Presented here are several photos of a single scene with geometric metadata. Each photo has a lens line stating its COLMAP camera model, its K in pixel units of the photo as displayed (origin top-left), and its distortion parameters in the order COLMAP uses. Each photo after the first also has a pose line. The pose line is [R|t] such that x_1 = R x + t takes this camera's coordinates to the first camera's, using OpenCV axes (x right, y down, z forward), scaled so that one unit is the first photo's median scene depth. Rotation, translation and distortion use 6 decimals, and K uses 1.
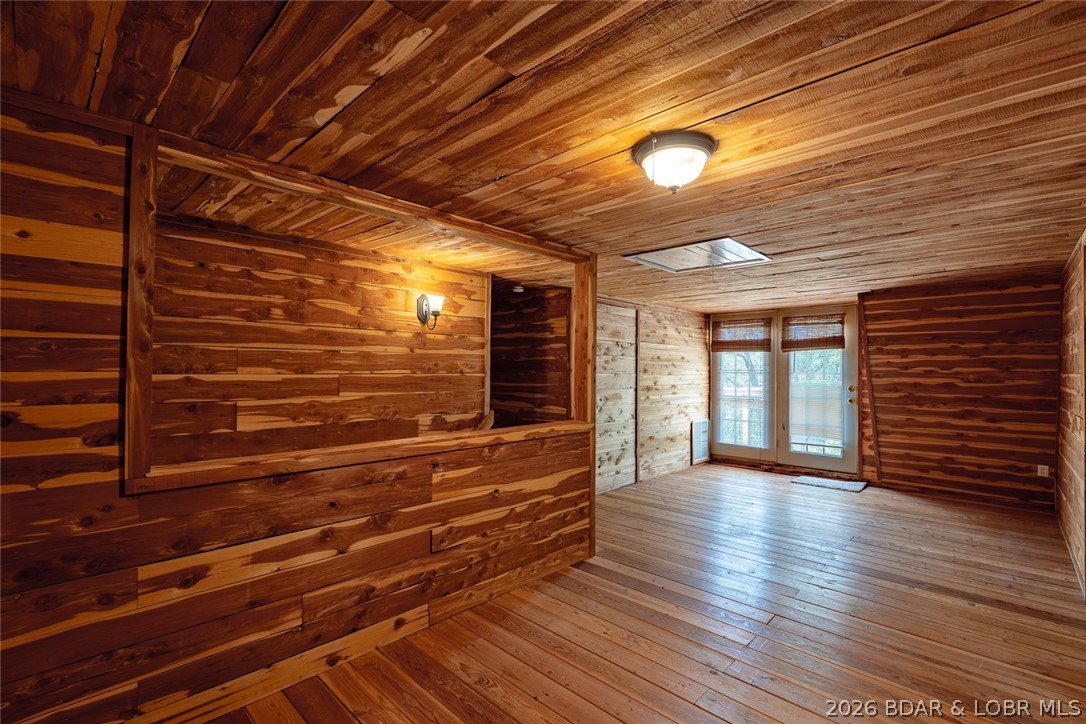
lens RADIAL K [[488.8, 0, 536.3], [0, 488.8, 362.2], [0, 0, 1]] dist [-0.002726, -0.000021]
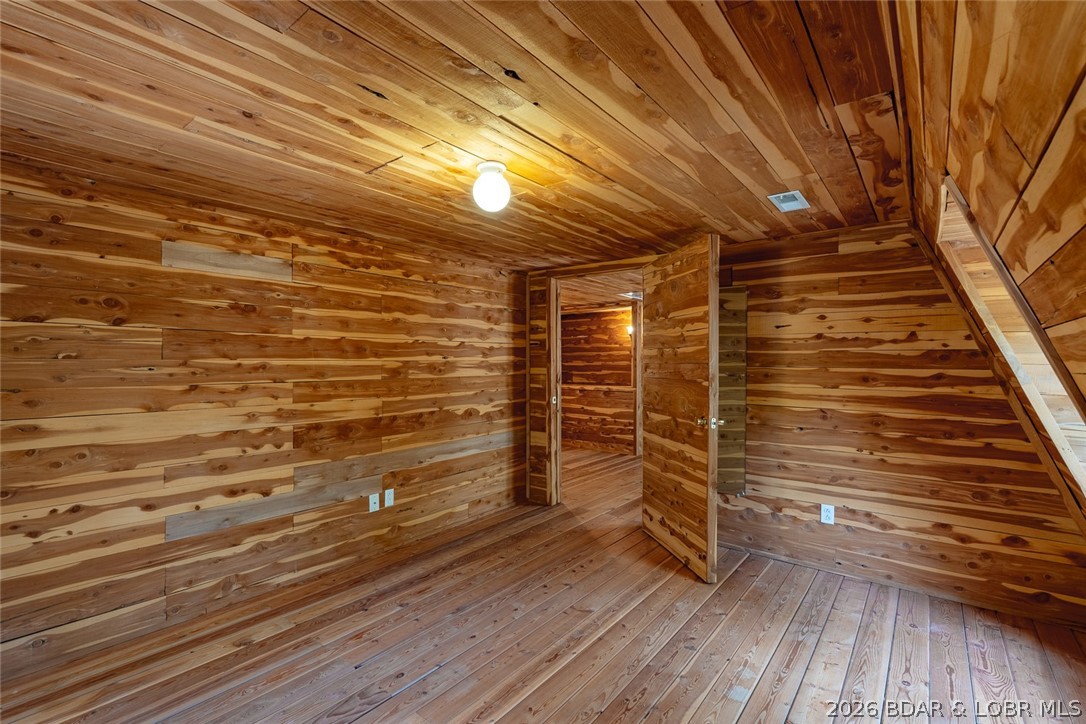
lens RADIAL K [[482.6, 0, 543.0], [0, 482.6, 362.0], [0, 0, 1]] dist [0.000030, 0.000173]
pose [[0.095628, -0.005774, -0.995400, 2.166902], [0.013897, 0.999893, -0.004465, 0.026458], [0.995320, -0.013406, 0.095698, 0.485013]]
